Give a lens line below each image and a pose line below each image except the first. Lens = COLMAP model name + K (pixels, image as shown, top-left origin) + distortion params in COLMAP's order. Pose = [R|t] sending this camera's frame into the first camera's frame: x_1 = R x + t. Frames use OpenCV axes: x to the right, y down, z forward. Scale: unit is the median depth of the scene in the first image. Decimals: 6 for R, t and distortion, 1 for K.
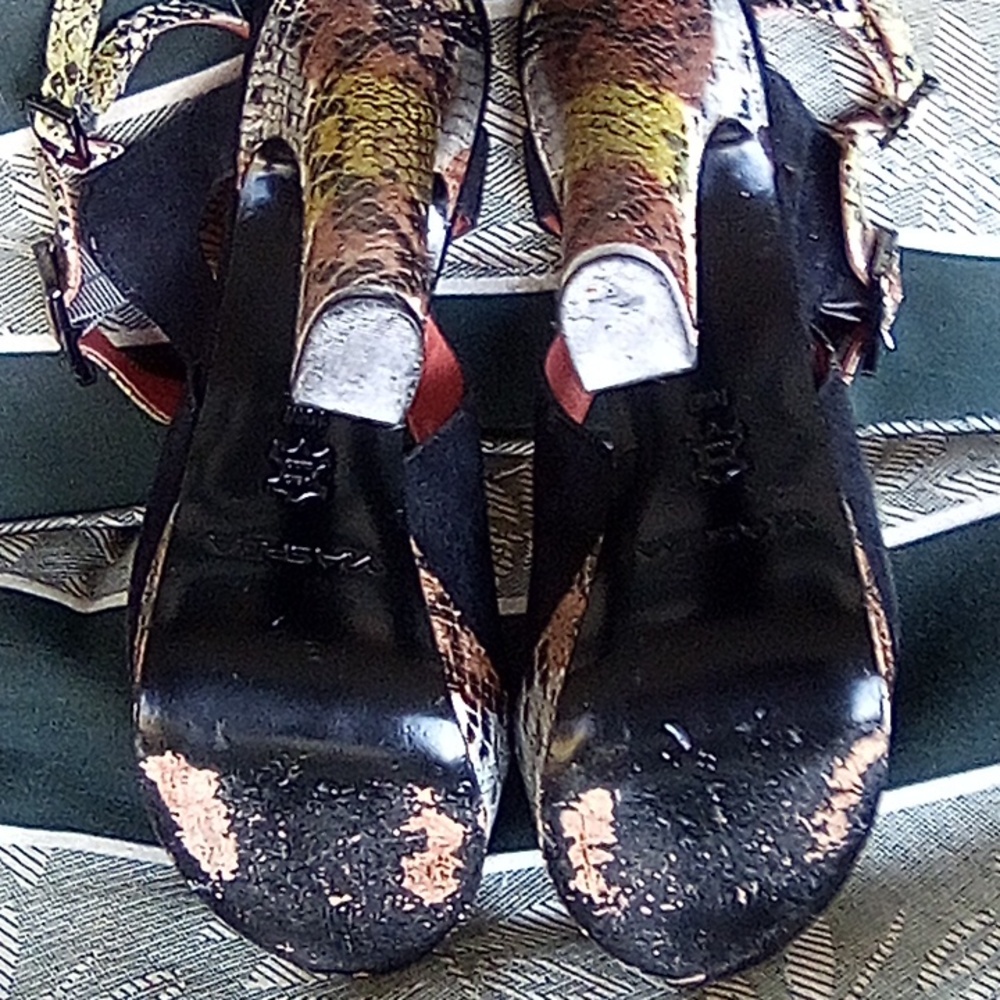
lens RADIAL K [[1923.9, 0, 500.0], [0, 1923.9, 500.0], [0, 0, 1]] dist [-0.037041, 0.125407]
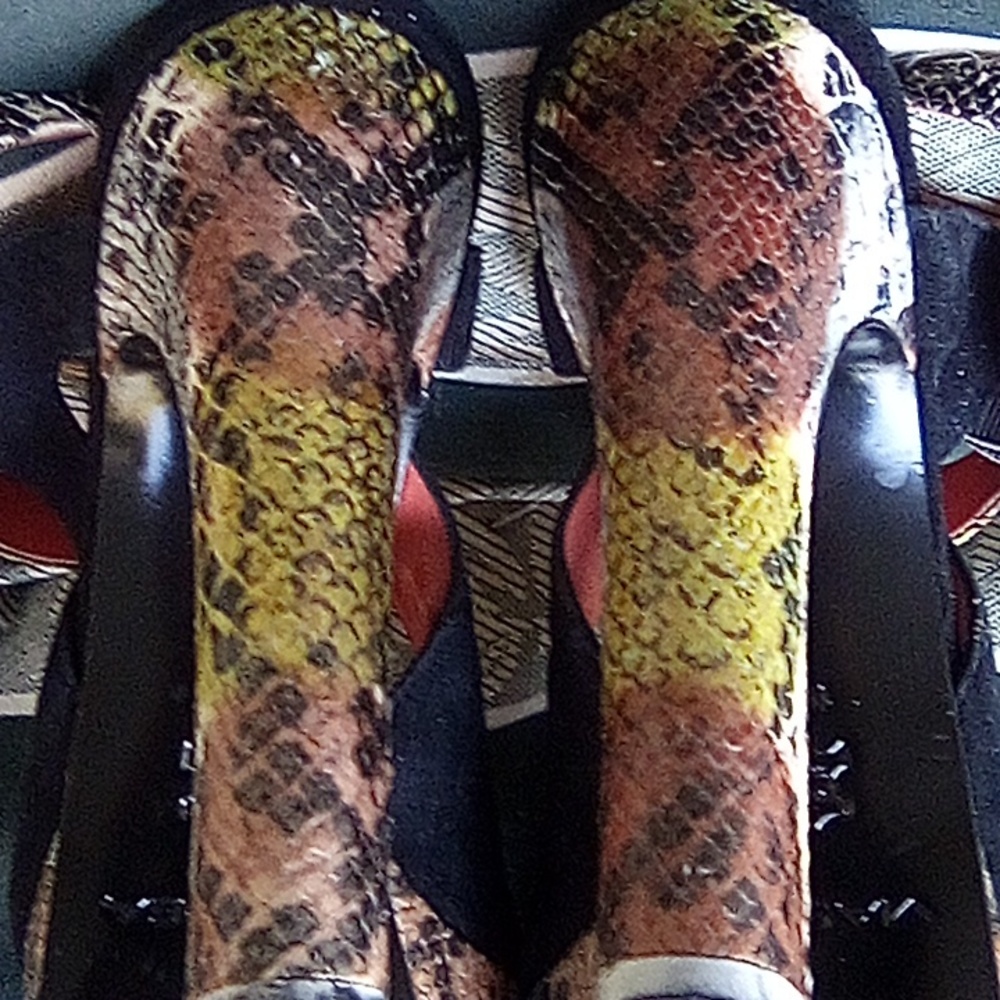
lens RADIAL K [[1923.9, 0, 500.0], [0, 1923.9, 500.0], [0, 0, 1]] dist [-0.037041, 0.125407]
pose [[0.999939, -0.010749, -0.002354, 0.001443], [0.010817, 0.920883, 0.389688, -0.389153], [-0.002021, -0.389690, 0.920944, 0.384968]]
